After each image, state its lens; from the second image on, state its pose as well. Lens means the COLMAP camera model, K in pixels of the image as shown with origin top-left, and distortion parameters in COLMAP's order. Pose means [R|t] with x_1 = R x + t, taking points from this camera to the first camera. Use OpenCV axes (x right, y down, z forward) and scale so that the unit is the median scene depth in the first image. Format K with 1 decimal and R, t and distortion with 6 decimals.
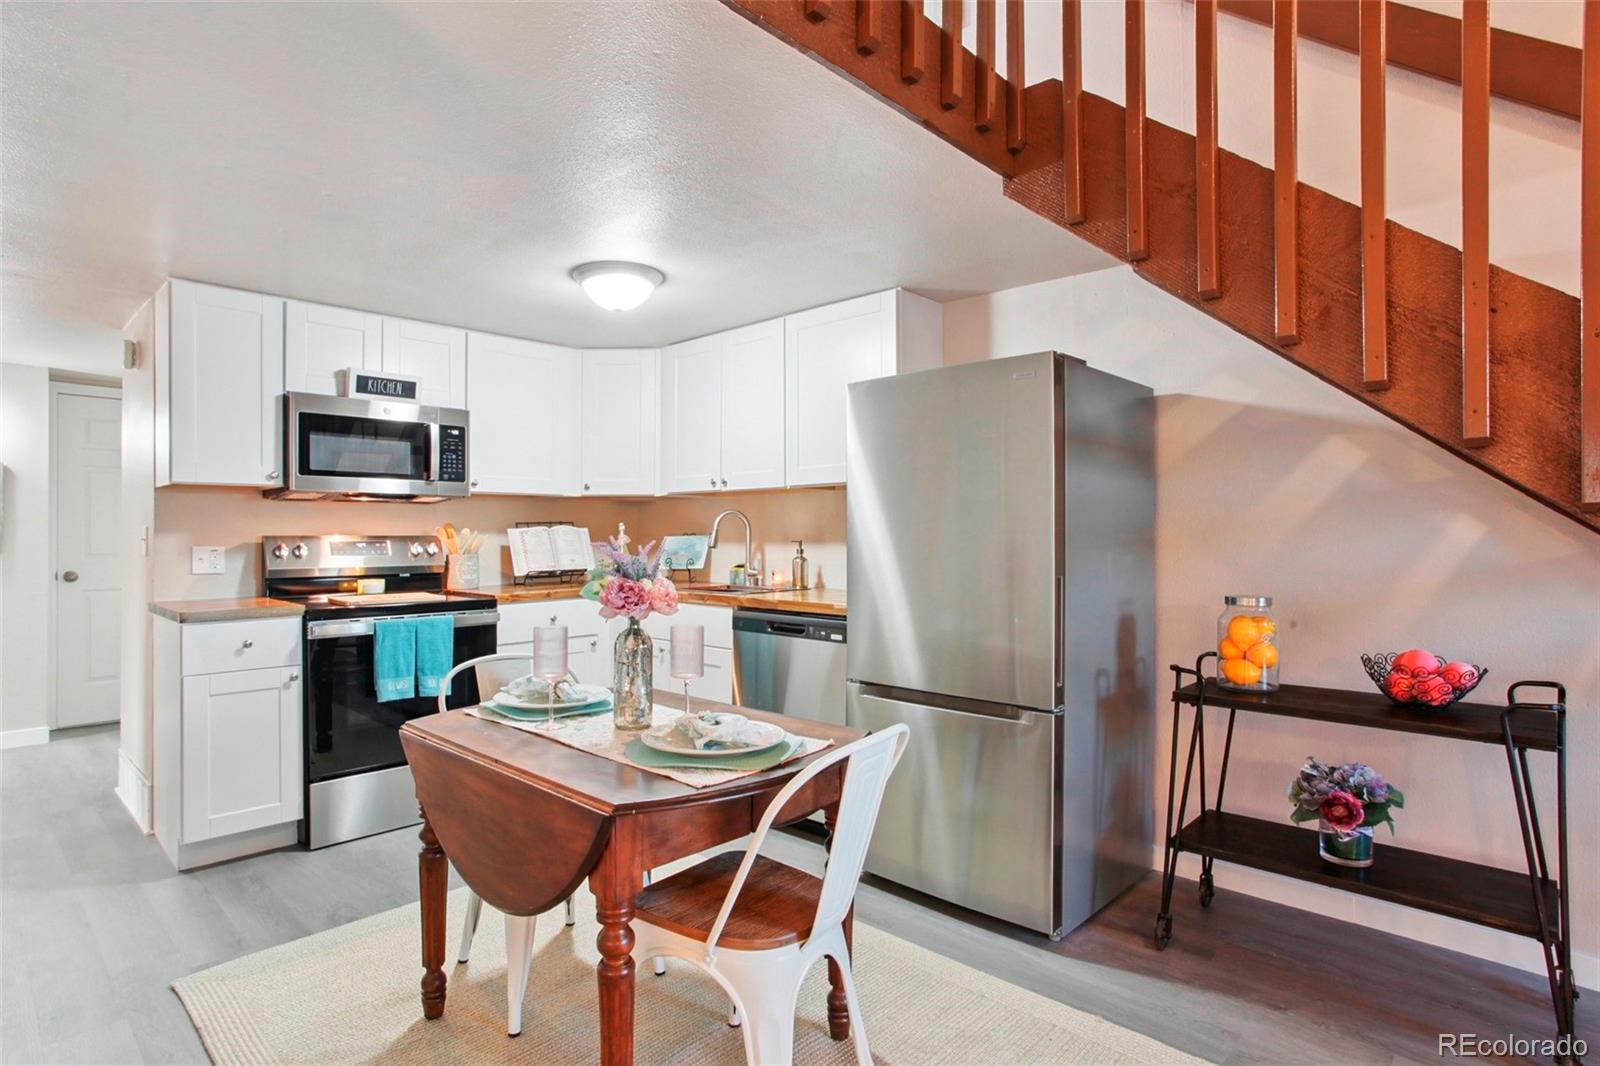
lens RADIAL K [[850.9, 0, 773.5], [0, 850.9, 529.0], [0, 0, 1]] dist [-0.065433, 0.036830]
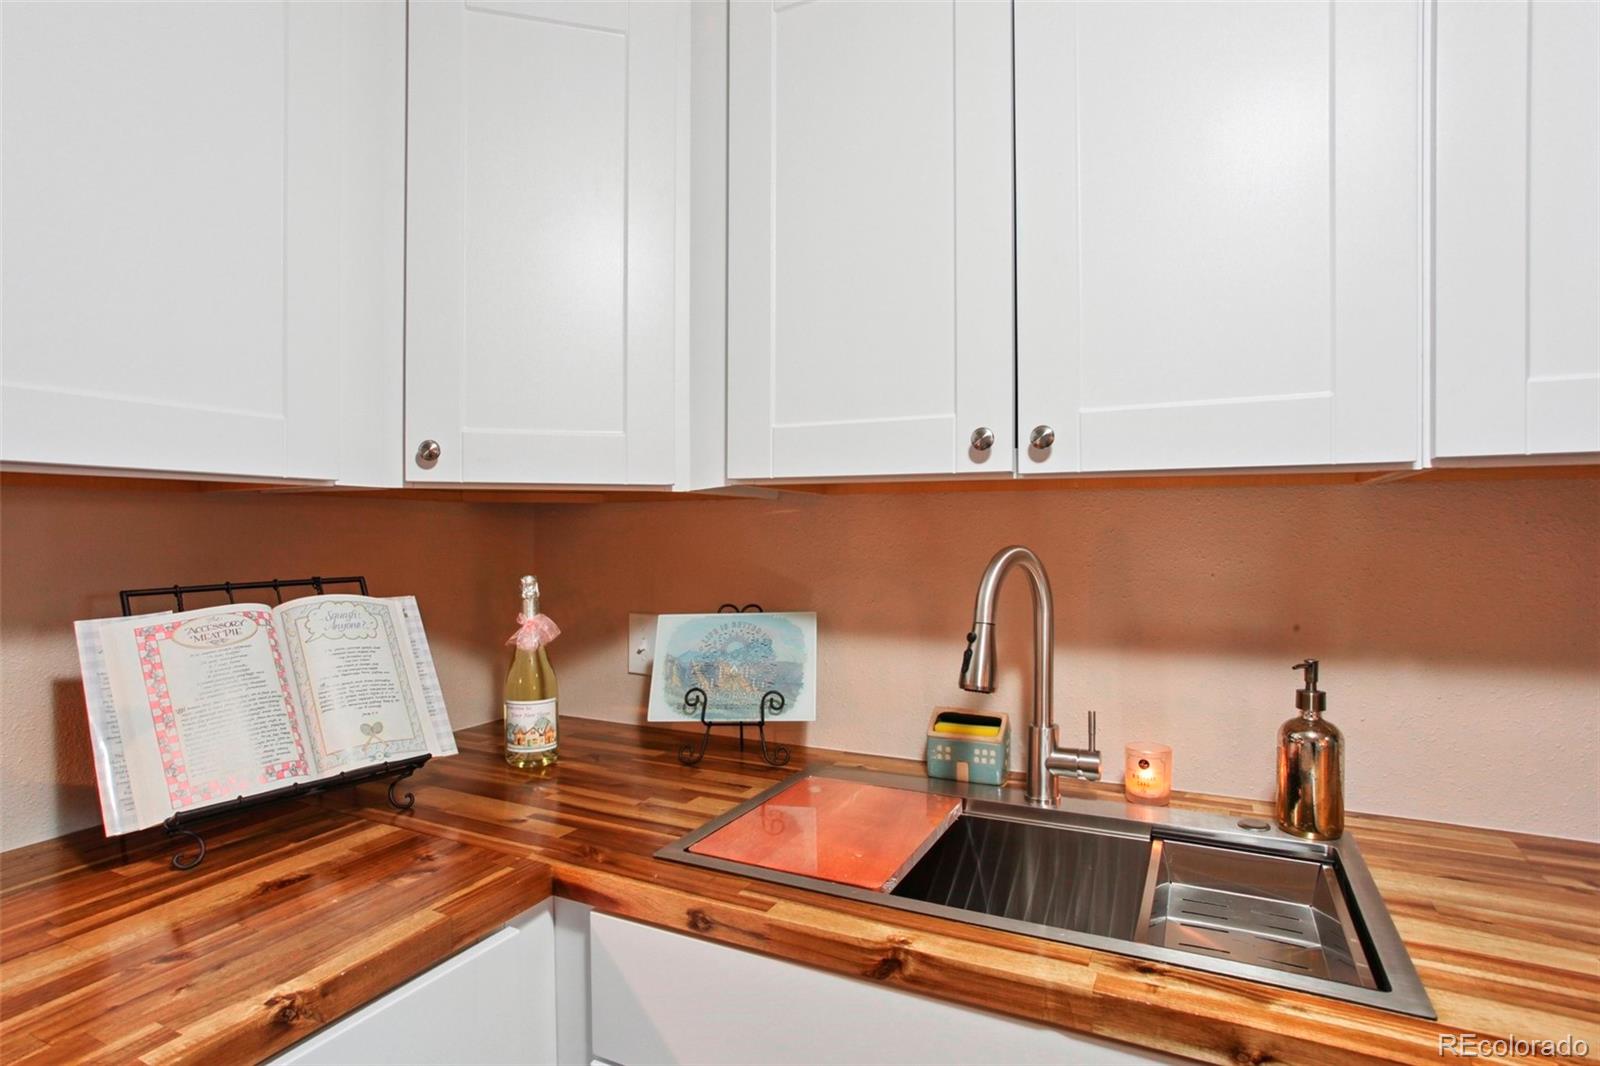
lens RADIAL K [[860.9, 0, 787.9], [0, 860.9, 539.9], [0, 0, 1]] dist [-0.069518, 0.038932]
pose [[0.955132, -0.001460, 0.296178, -0.238059], [-0.002575, 0.999909, 0.013233, -0.032461], [-0.296170, -0.013402, 0.955041, 0.884711]]
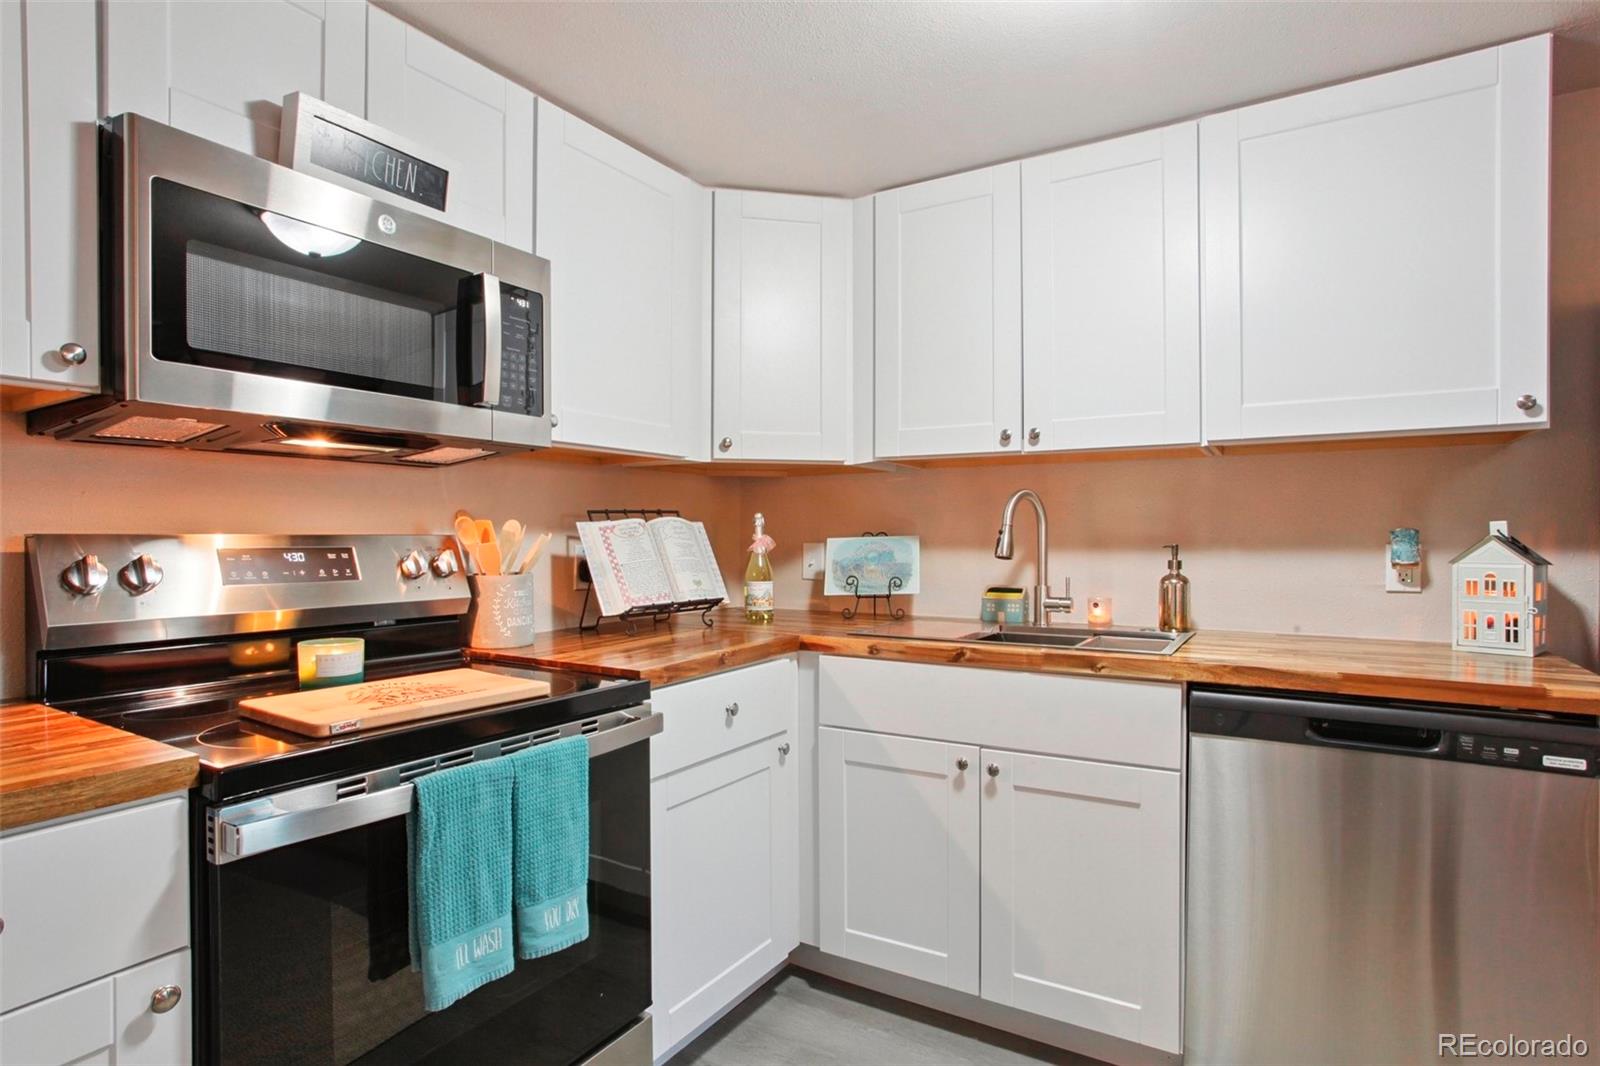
lens RADIAL K [[860.9, 0, 787.9], [0, 860.9, 539.9], [0, 0, 1]] dist [-0.069518, 0.038932]
pose [[0.977763, 0.000971, 0.209711, -0.367301], [-0.003170, 0.999943, 0.010148, 0.006114], [-0.209690, -0.010587, 0.977711, 0.579275]]
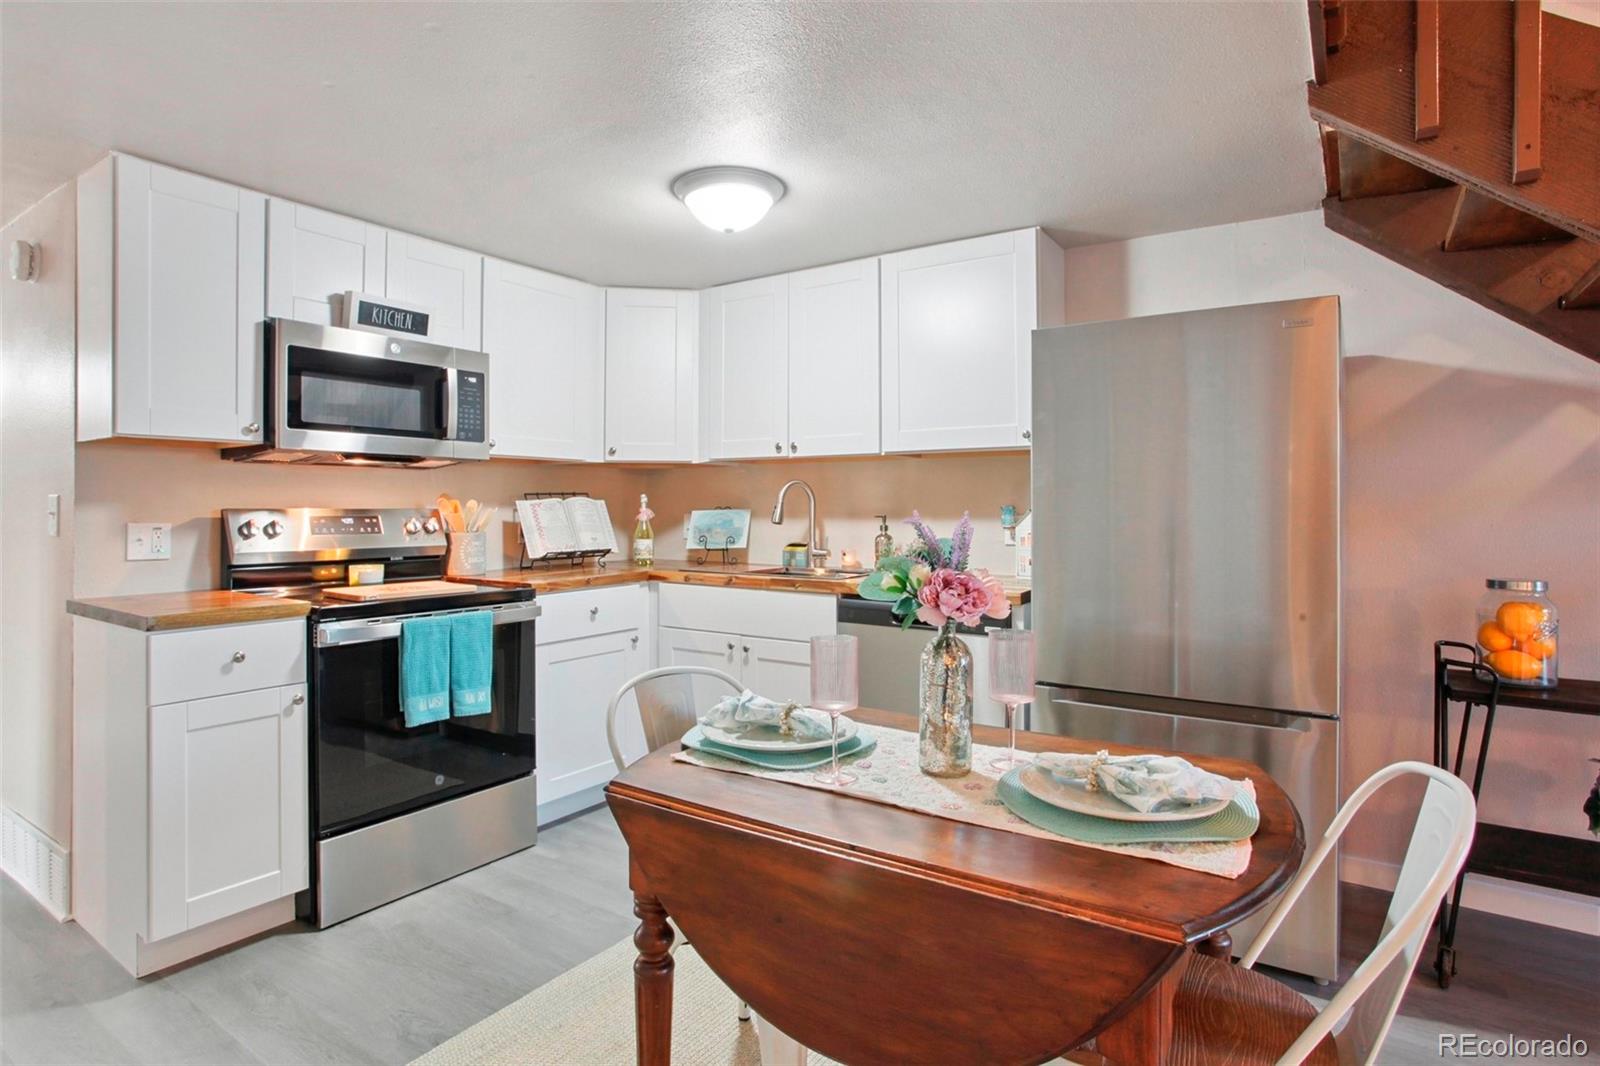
lens RADIAL K [[867.4, 0, 780.9], [0, 867.4, 498.4], [0, 0, 1]] dist [-0.067704, 0.034817]
pose [[0.986709, 0.004669, 0.162431, -0.242049], [-0.004001, 0.999982, -0.004436, 0.000394], [-0.162449, 0.003727, 0.986710, 0.162428]]
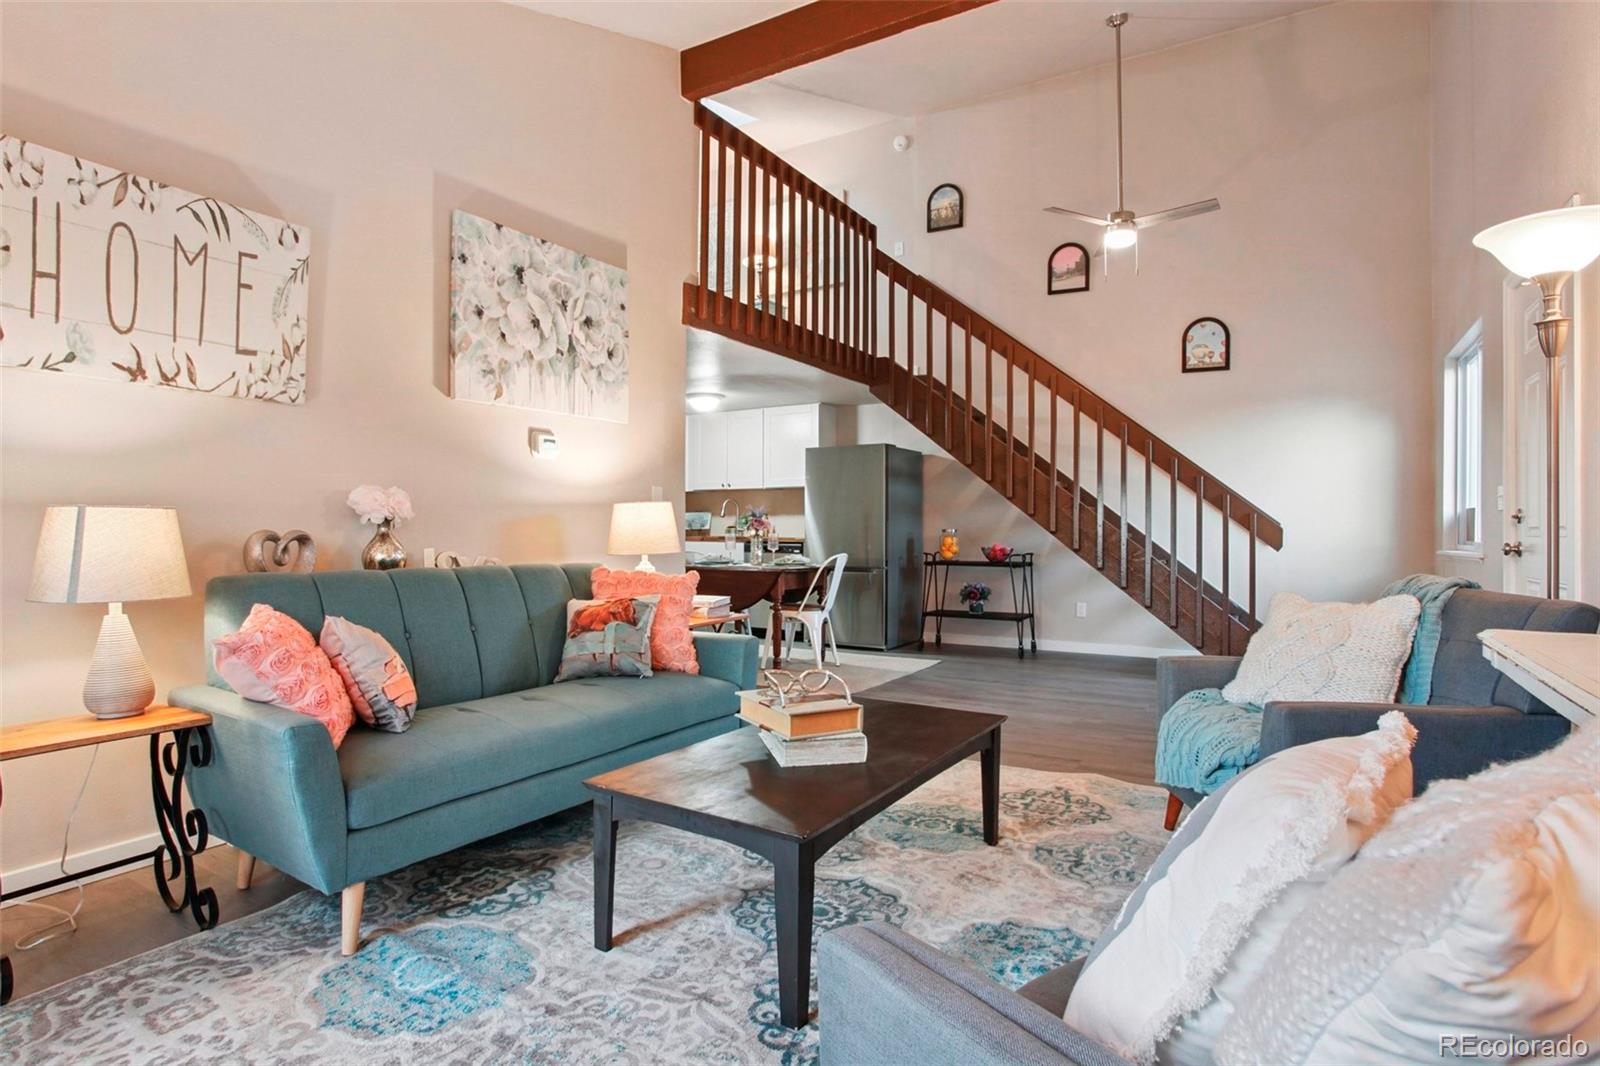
lens RADIAL K [[850.9, 0, 773.5], [0, 850.9, 529.0], [0, 0, 1]] dist [-0.065433, 0.036830]
pose [[0.980197, 0.002048, 0.198014, -0.410083], [-0.003469, 0.999971, 0.006825, 0.041635], [-0.197994, -0.007377, 0.980175, -1.181590]]
